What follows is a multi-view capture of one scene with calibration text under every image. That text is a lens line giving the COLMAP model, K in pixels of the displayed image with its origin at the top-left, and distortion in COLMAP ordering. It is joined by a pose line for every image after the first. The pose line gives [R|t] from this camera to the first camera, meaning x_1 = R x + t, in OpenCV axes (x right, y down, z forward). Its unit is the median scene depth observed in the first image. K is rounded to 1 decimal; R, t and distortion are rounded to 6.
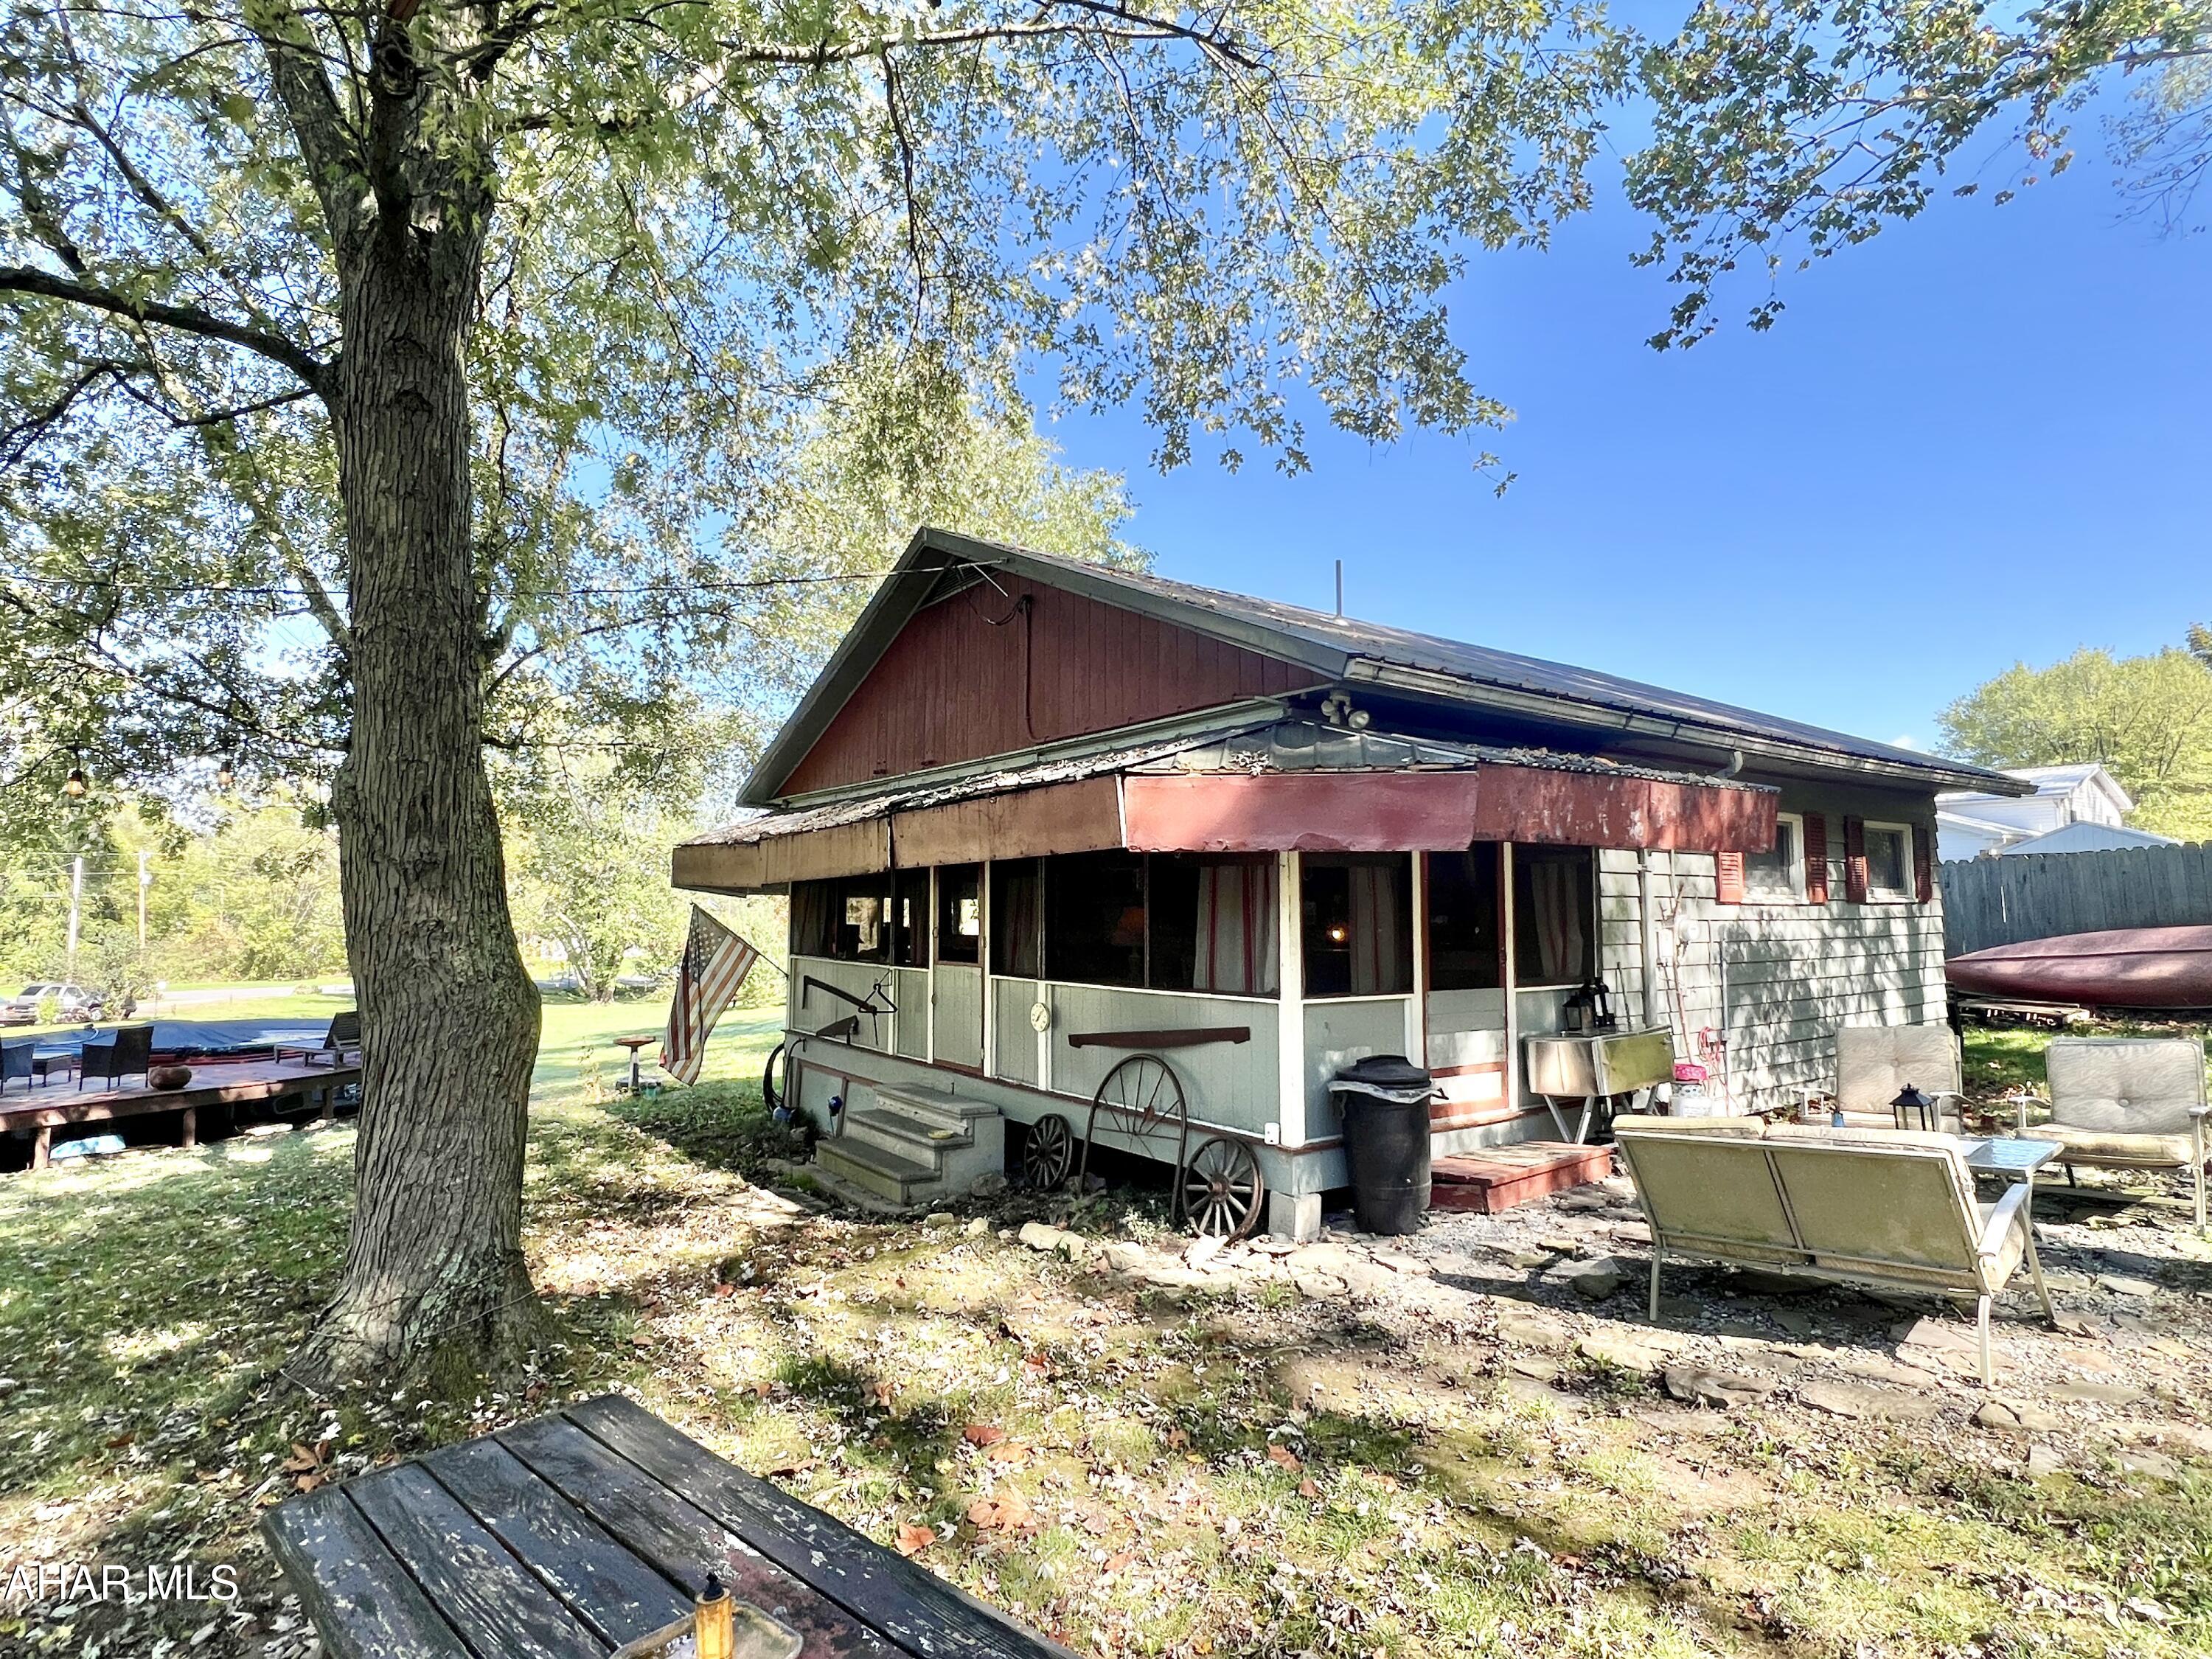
lens RADIAL K [[1154.6, 0, 1094.5], [0, 1154.6, 835.3], [0, 0, 1]] dist [-0.005143, -0.000787]
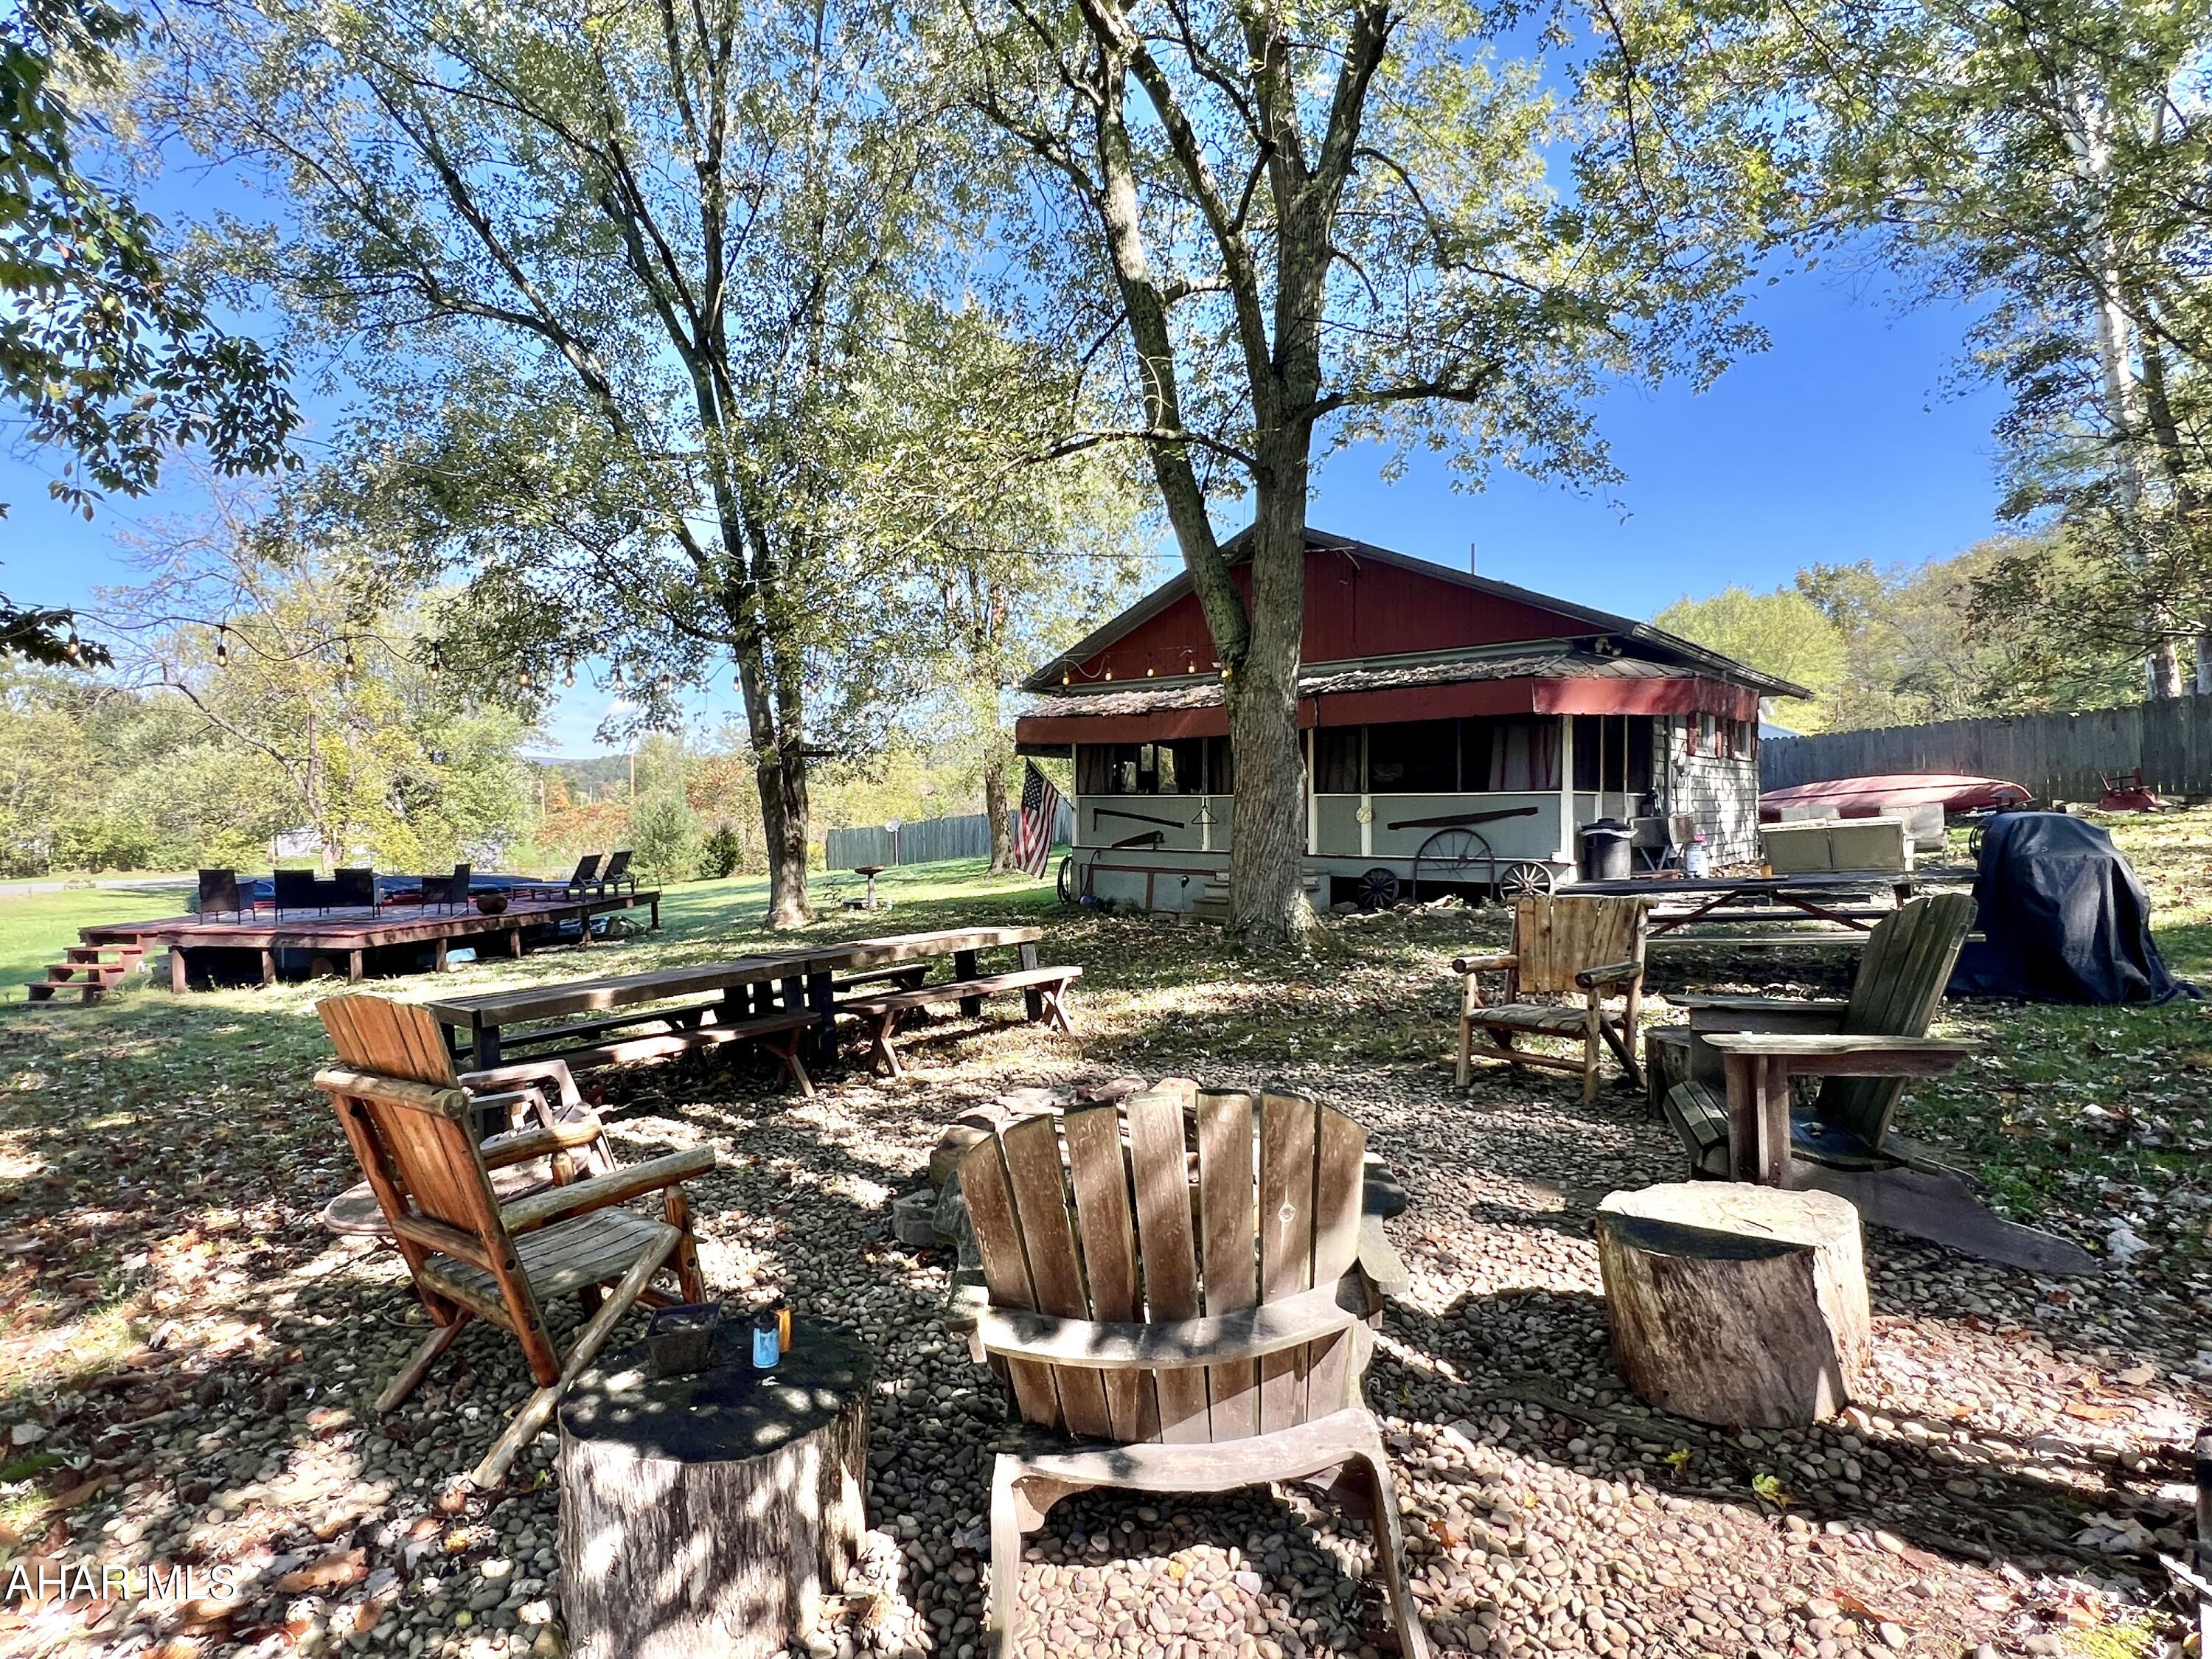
lens RADIAL K [[1111.3, 0, 1080.4], [0, 1111.3, 834.5], [0, 0, 1]] dist [-0.001557, -0.000423]
pose [[0.978248, -0.008628, 0.207261, -0.709948], [-0.009691, 0.996143, 0.087211, 0.038020], [-0.207214, -0.087322, 0.974391, -0.482858]]
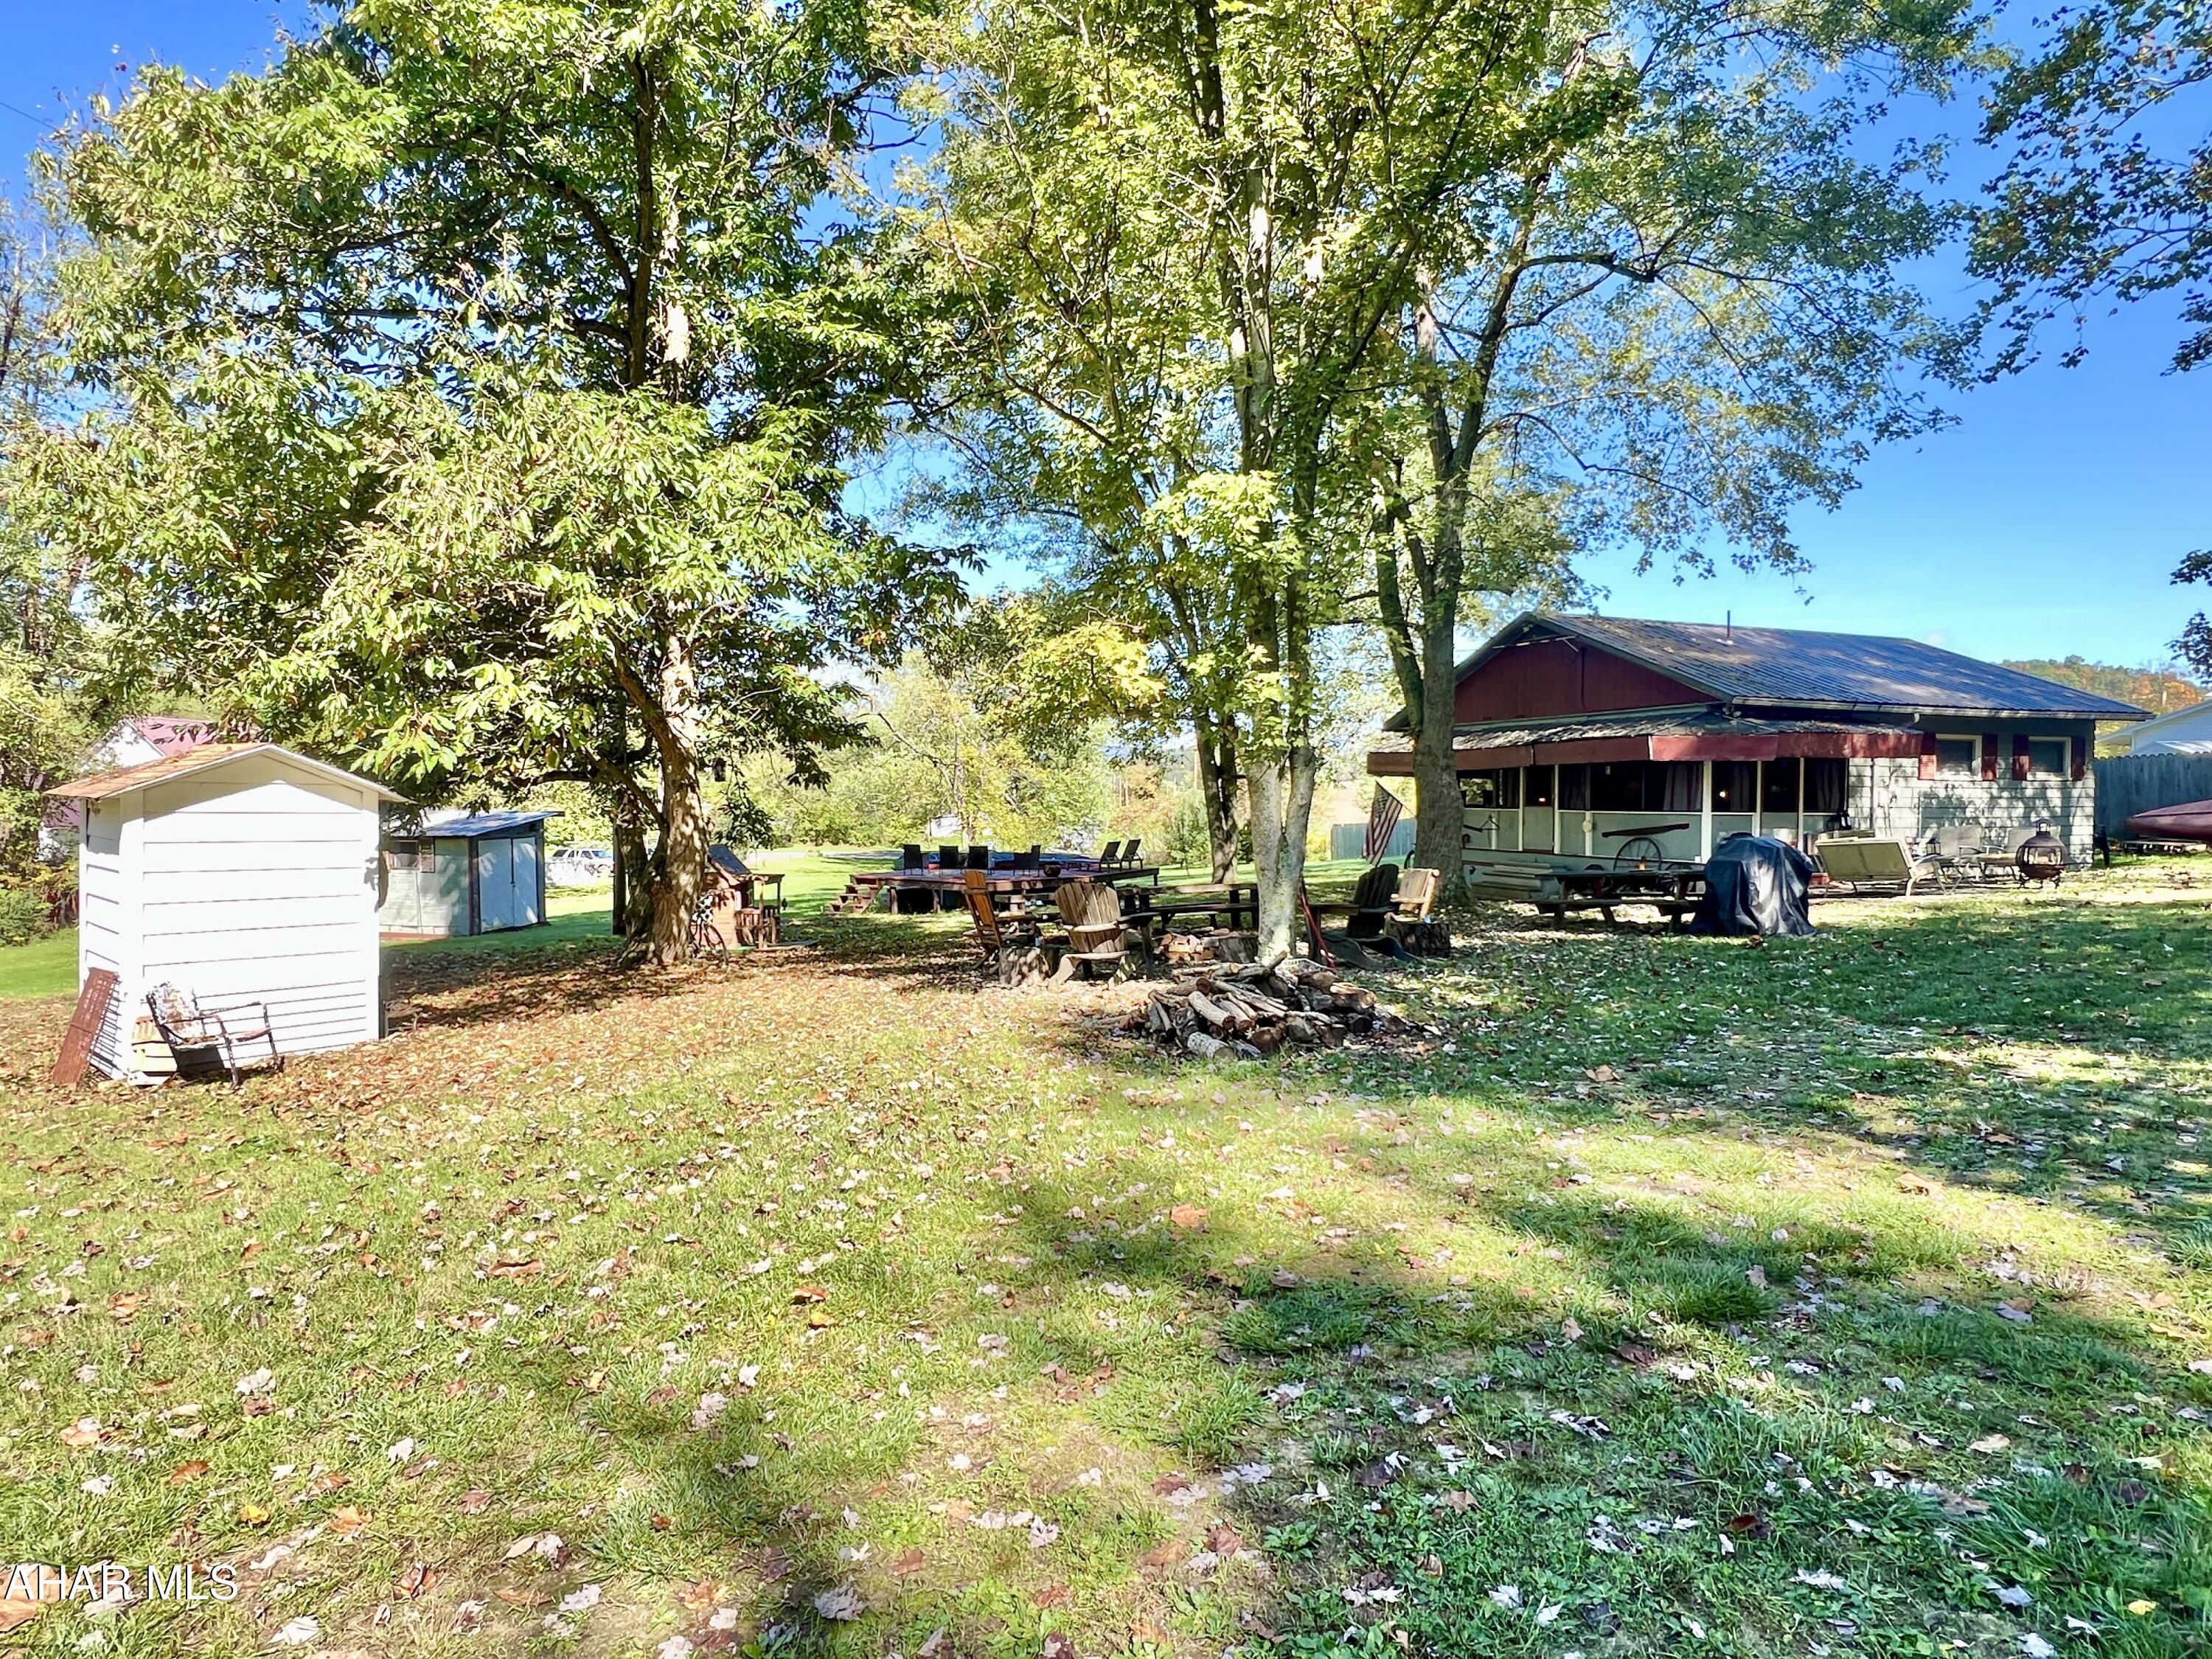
lens RADIAL K [[1154.6, 0, 1094.5], [0, 1154.6, 835.3], [0, 0, 1]] dist [-0.005143, -0.000787]
pose [[0.961860, 0.011200, -0.273312, -0.330789], [0.015391, 0.995362, 0.094956, -0.061366], [0.273108, -0.095541, 0.957227, -1.401422]]
